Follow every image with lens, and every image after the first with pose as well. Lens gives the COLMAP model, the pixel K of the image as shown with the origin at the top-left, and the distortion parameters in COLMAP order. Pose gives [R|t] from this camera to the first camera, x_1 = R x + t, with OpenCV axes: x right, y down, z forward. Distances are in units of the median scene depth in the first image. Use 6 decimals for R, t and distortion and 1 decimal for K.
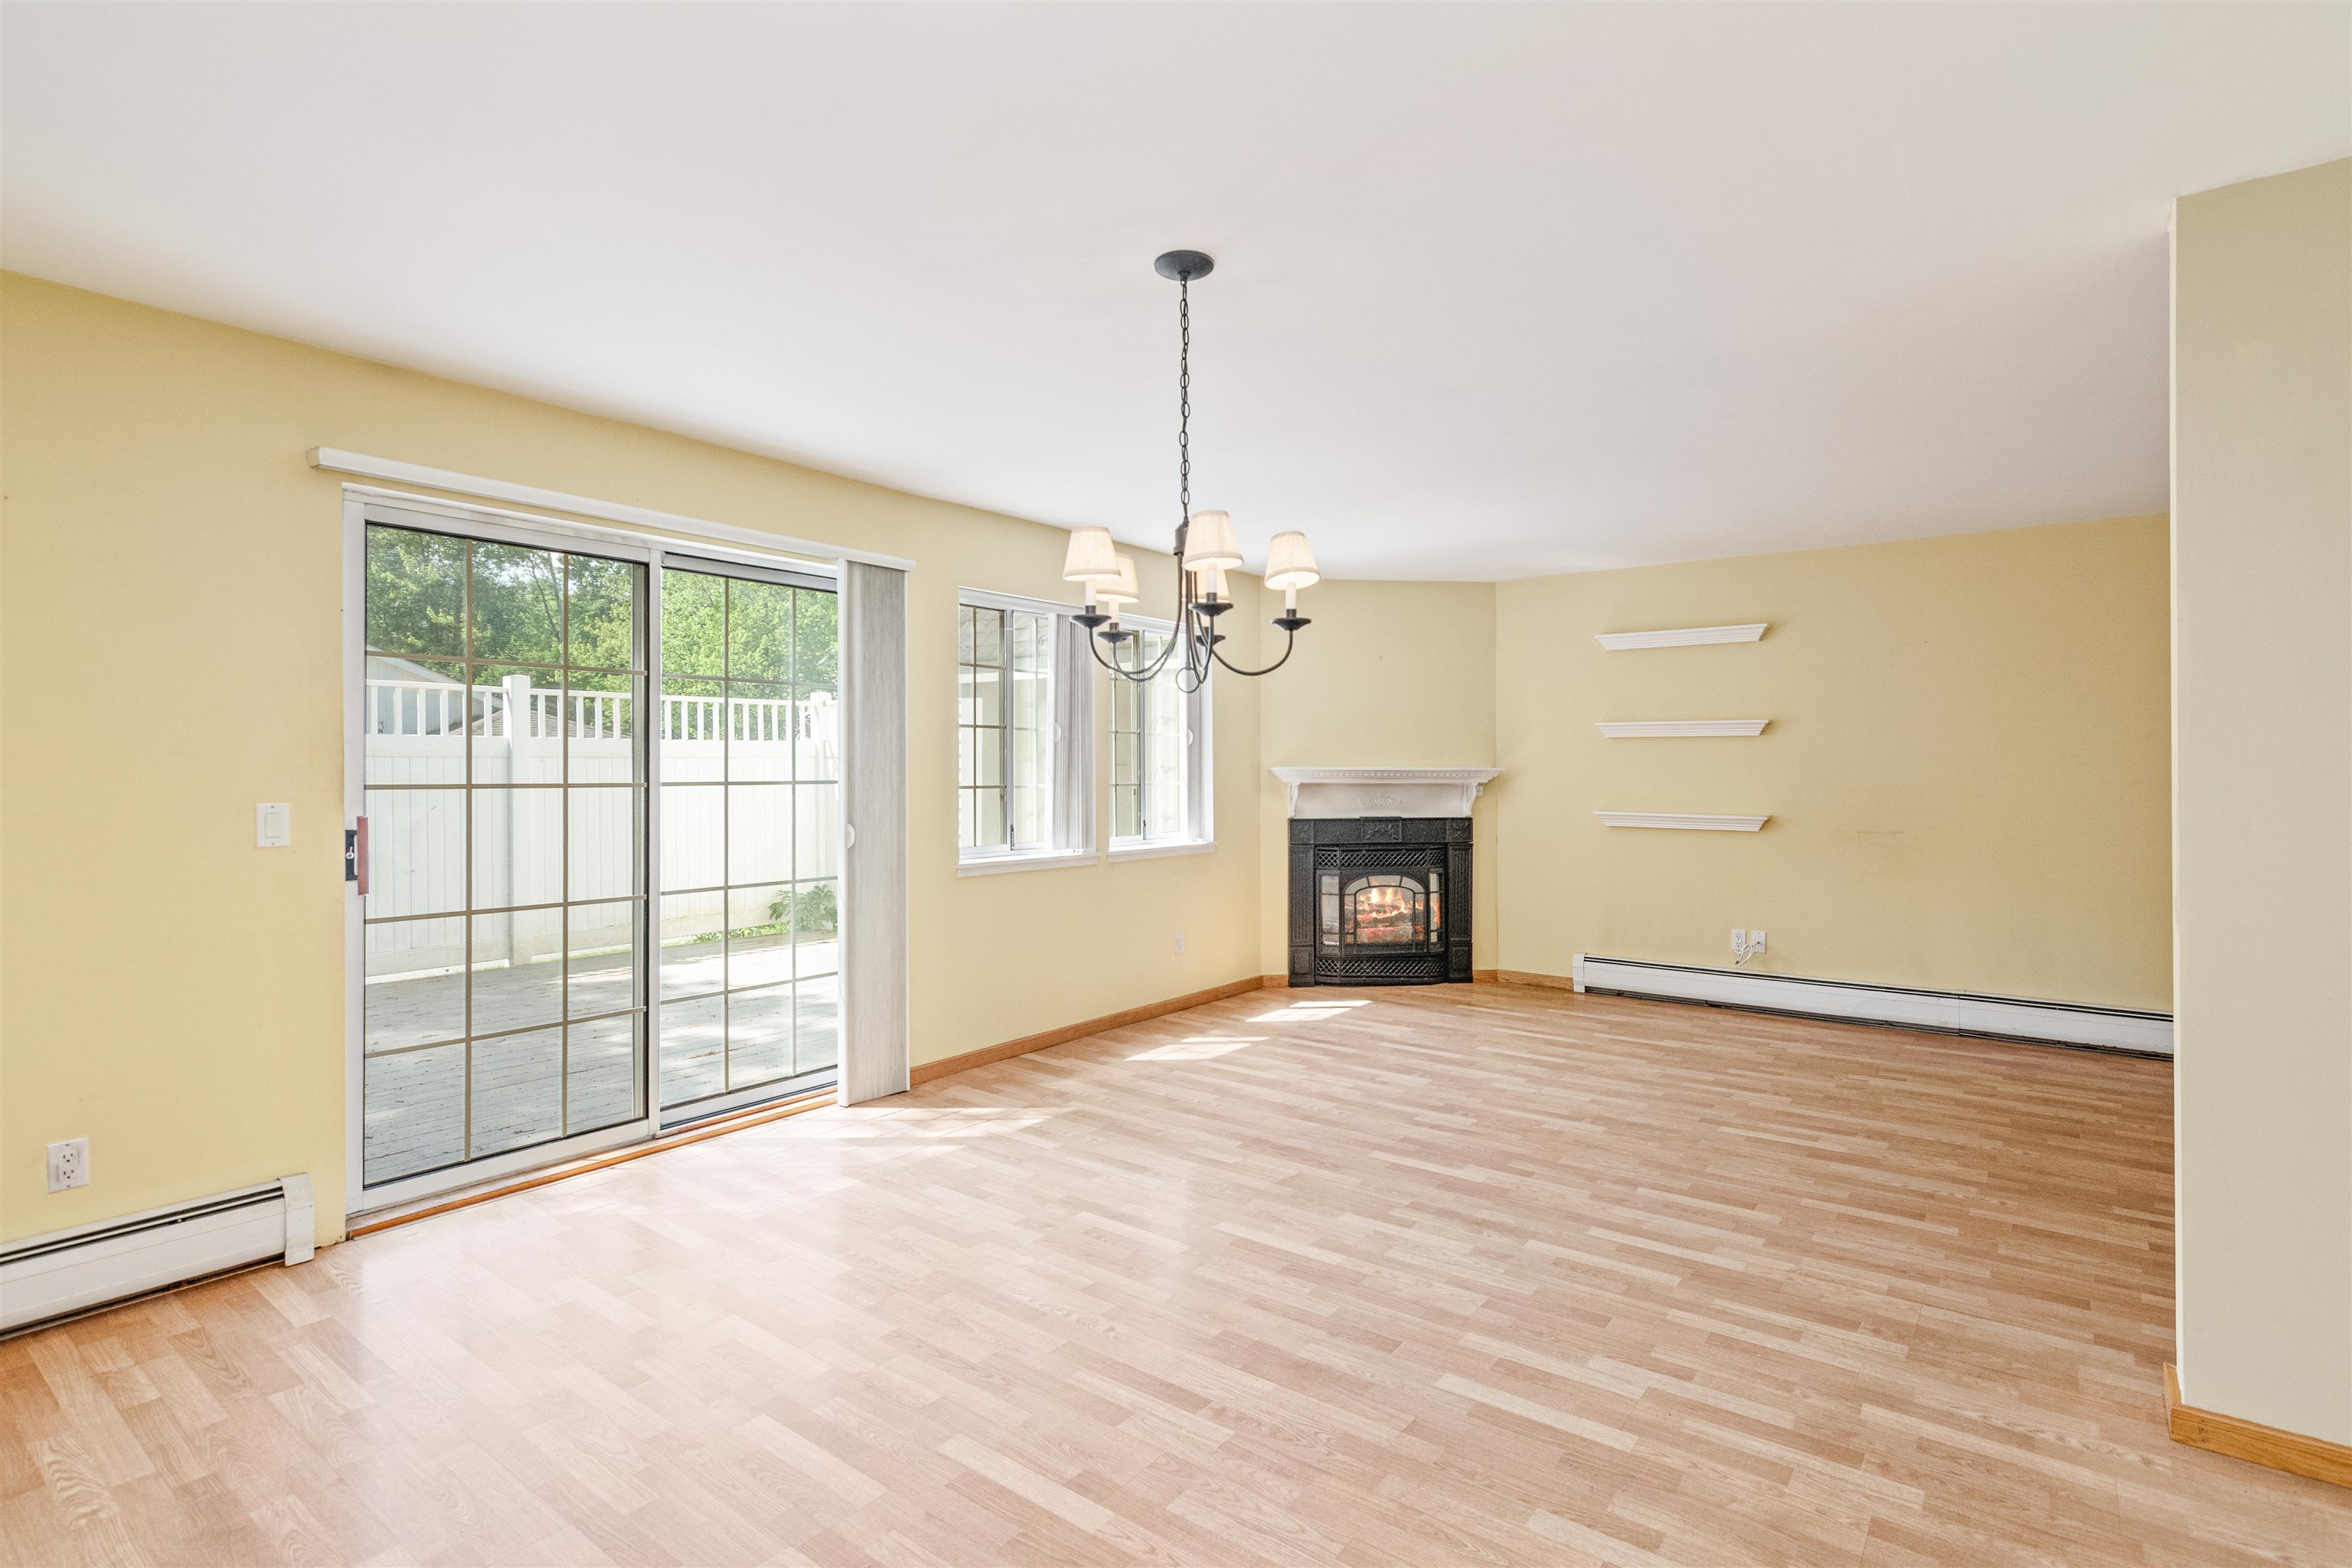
lens RADIAL K [[1141.4, 0, 1171.0], [0, 1141.4, 768.6], [0, 0, 1]] dist [0.001356, 0.000488]
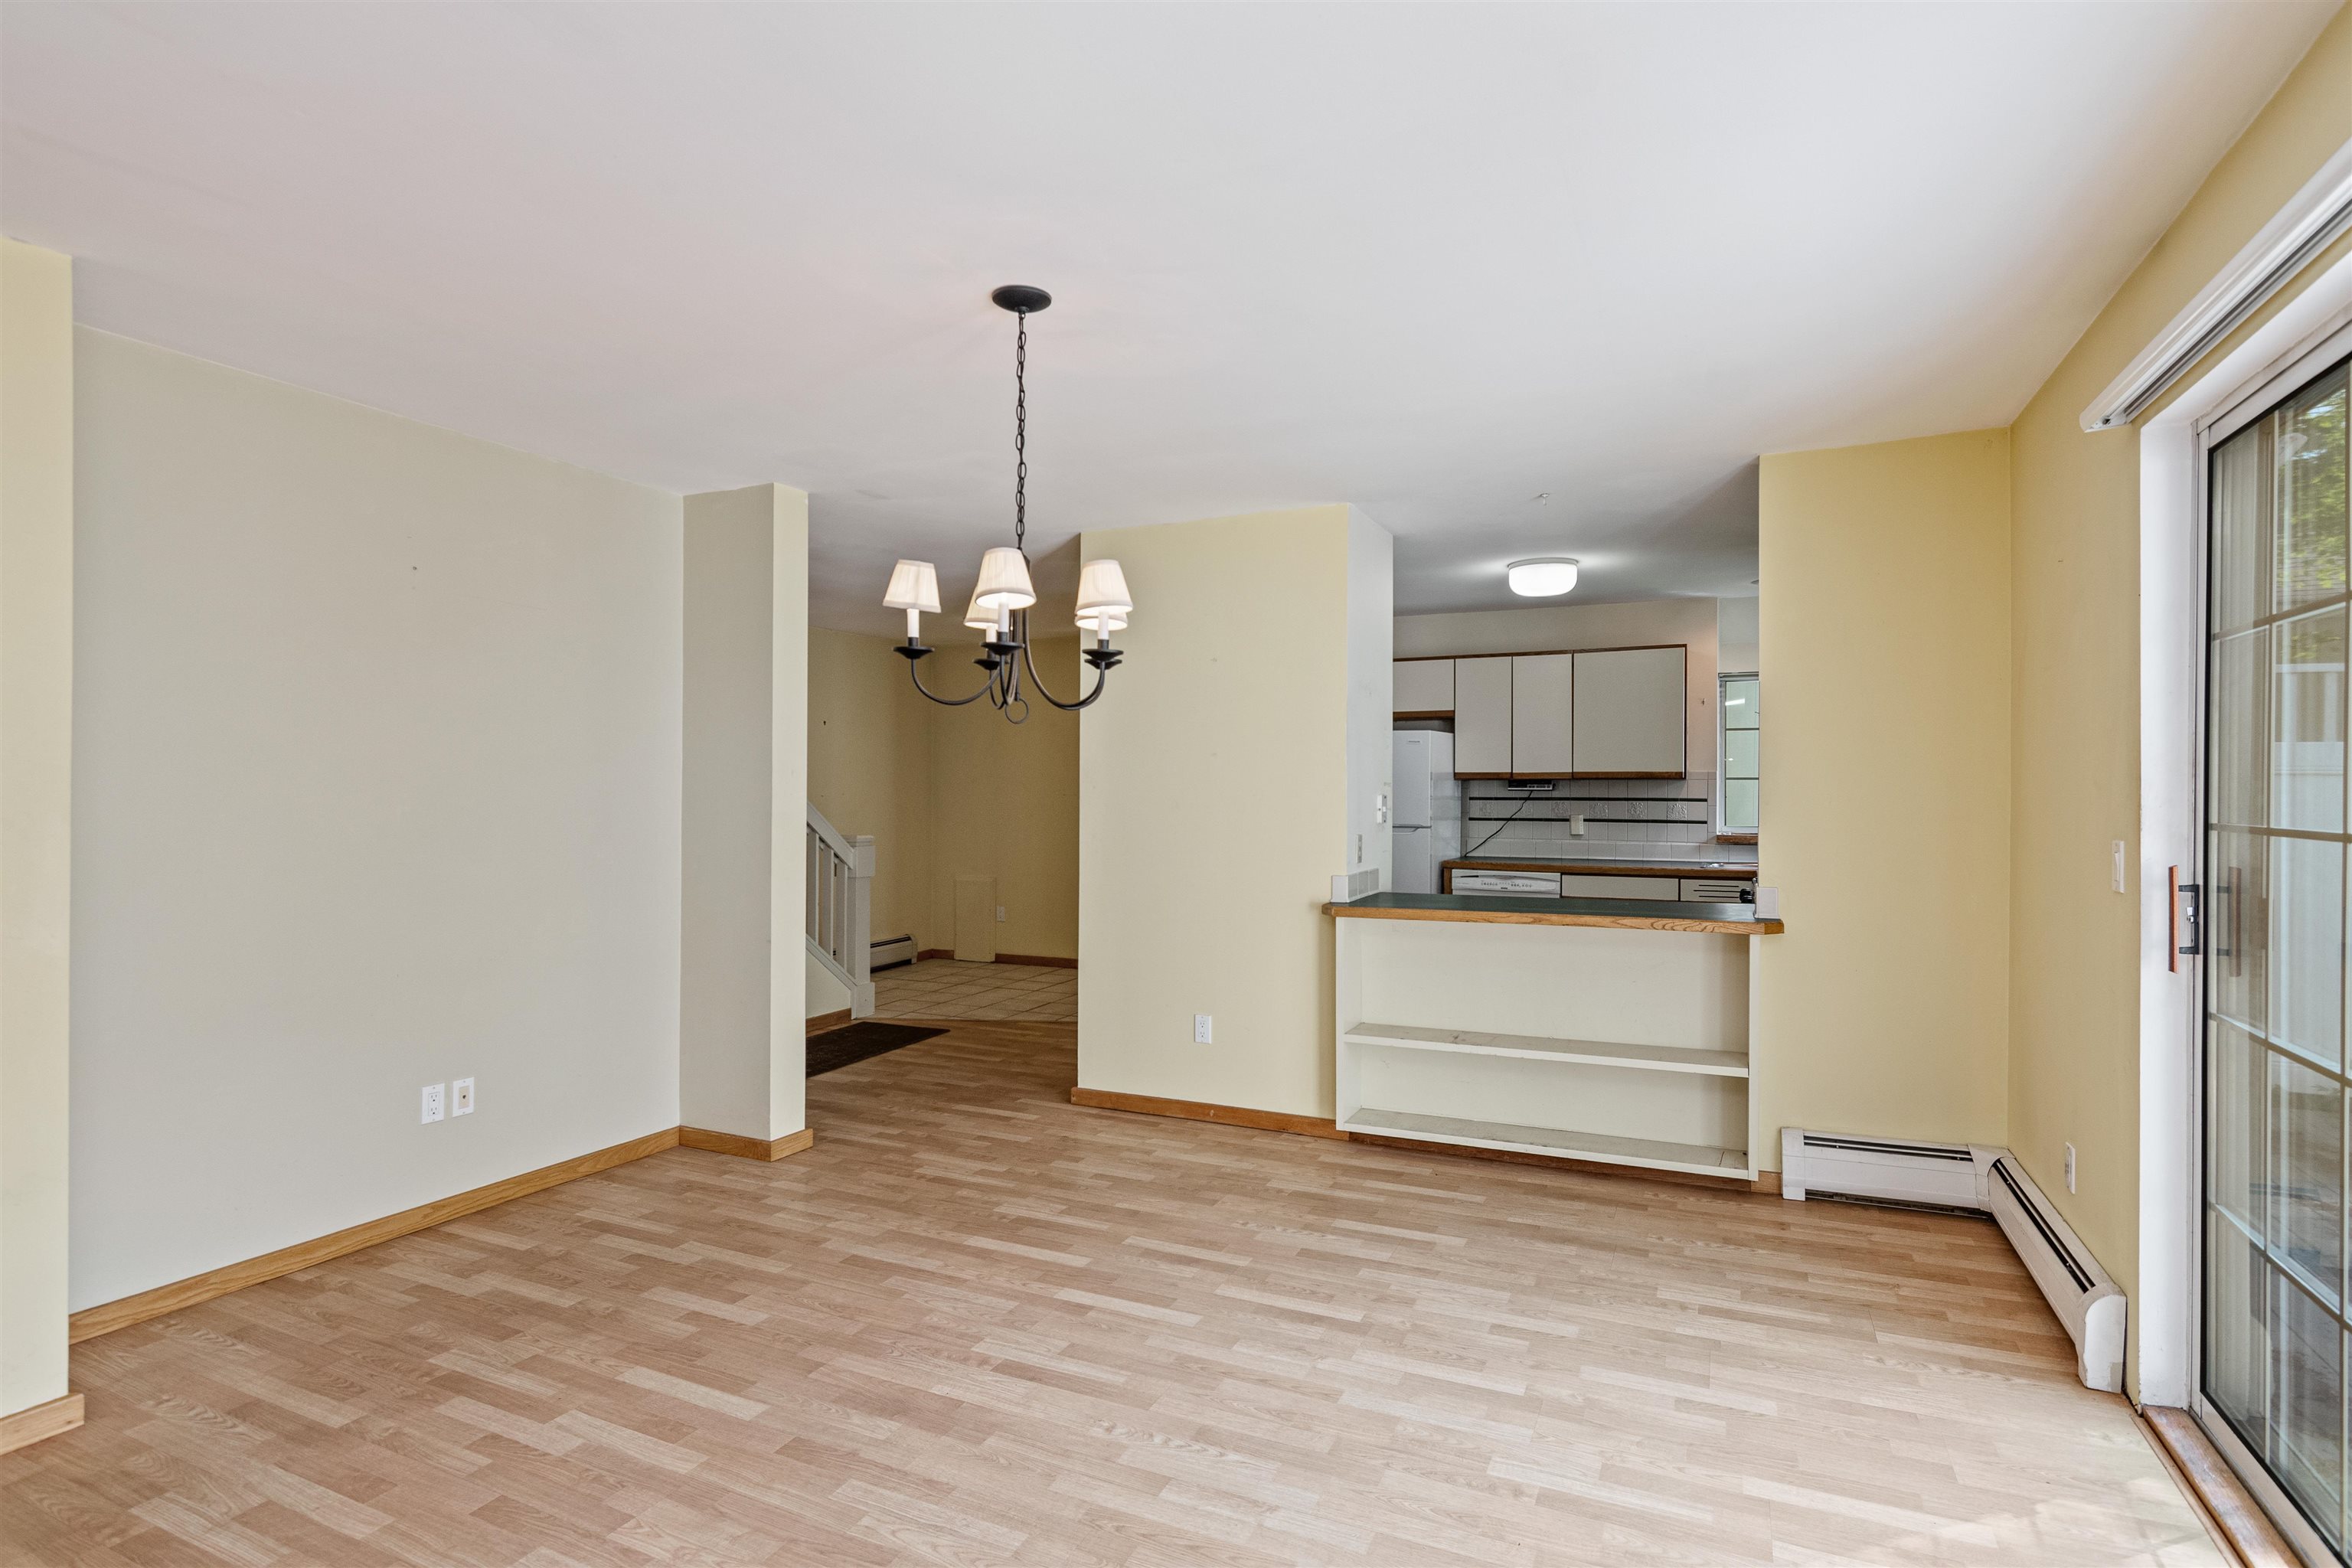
lens RADIAL K [[1171.5, 0, 1172.2], [0, 1171.5, 790.6], [0, 0, 1]] dist [-0.004971, -0.000462]
pose [[-0.977444, -0.001927, -0.211186, 0.062201], [-0.002142, 0.999997, 0.000793, -0.004827], [0.211184, 0.001228, -0.977446, 1.274920]]
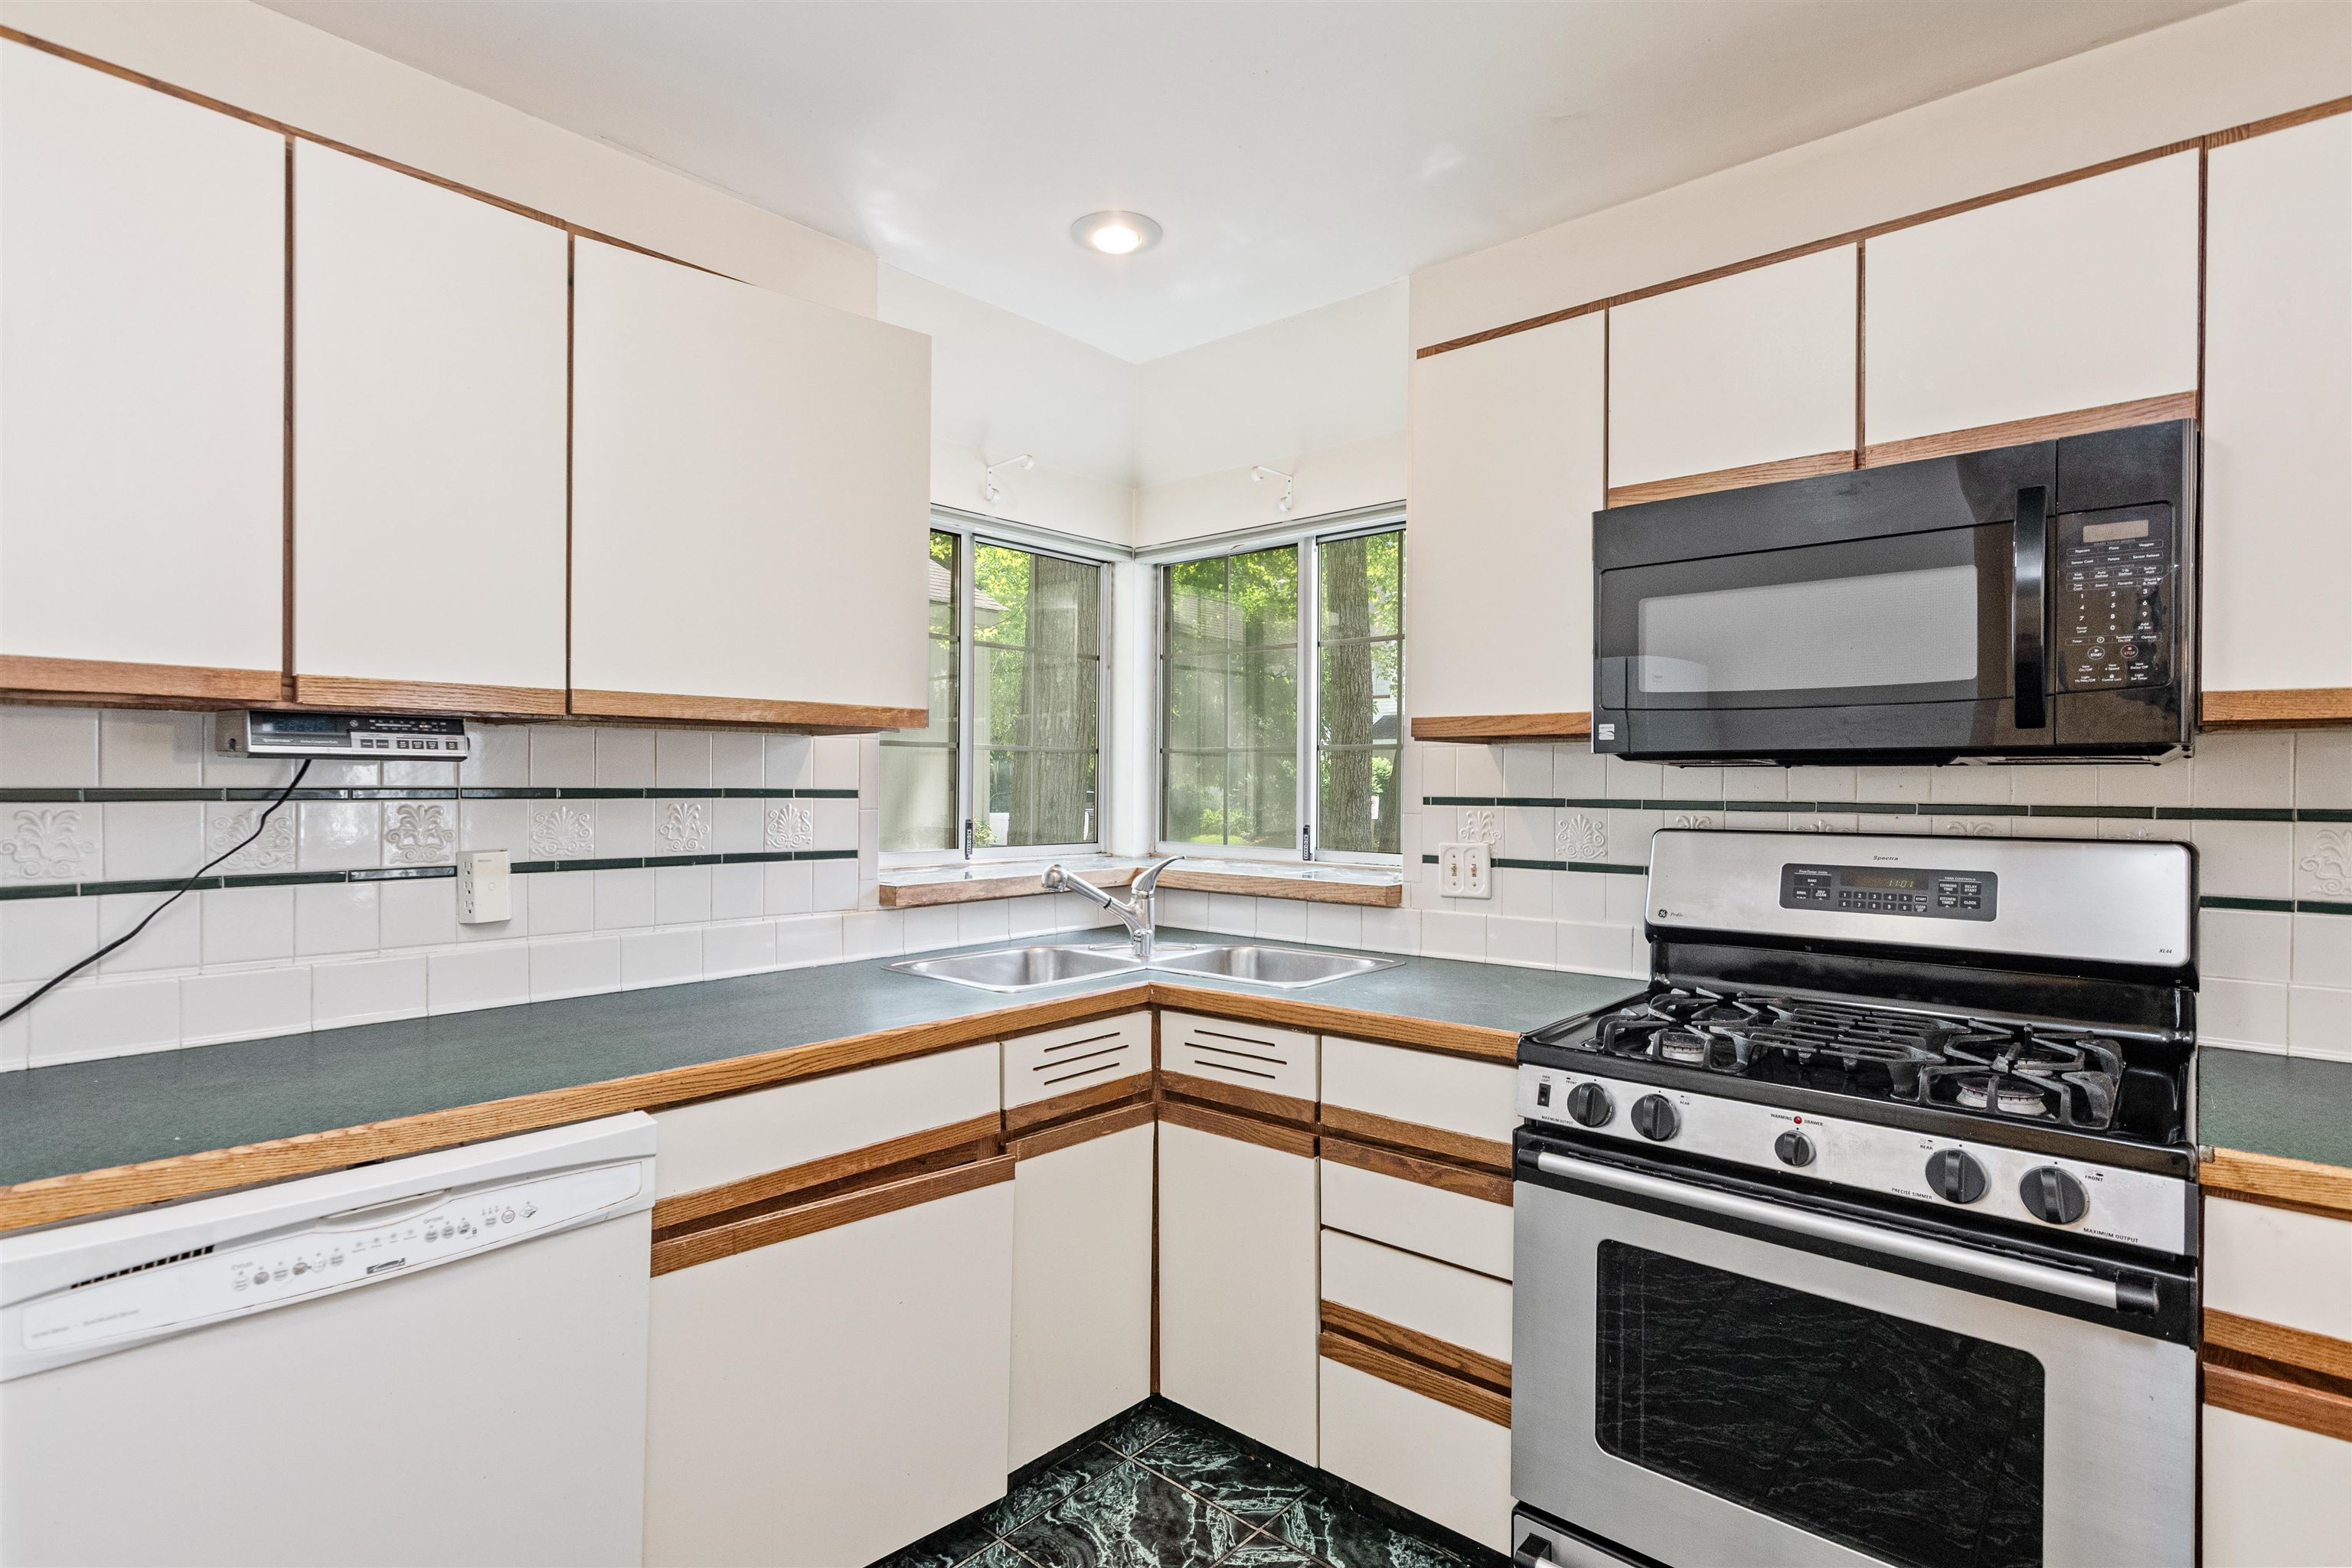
lens RADIAL K [[1155.1, 0, 1175.2], [0, 1155.1, 788.2], [0, 0, 1]] dist [0.000407, 0.000812]
pose [[-0.067211, 0.004584, -0.997728, -0.453865], [-0.005239, 0.999974, 0.004947, 0.002478], [0.997725, 0.005559, -0.067186, -0.017982]]
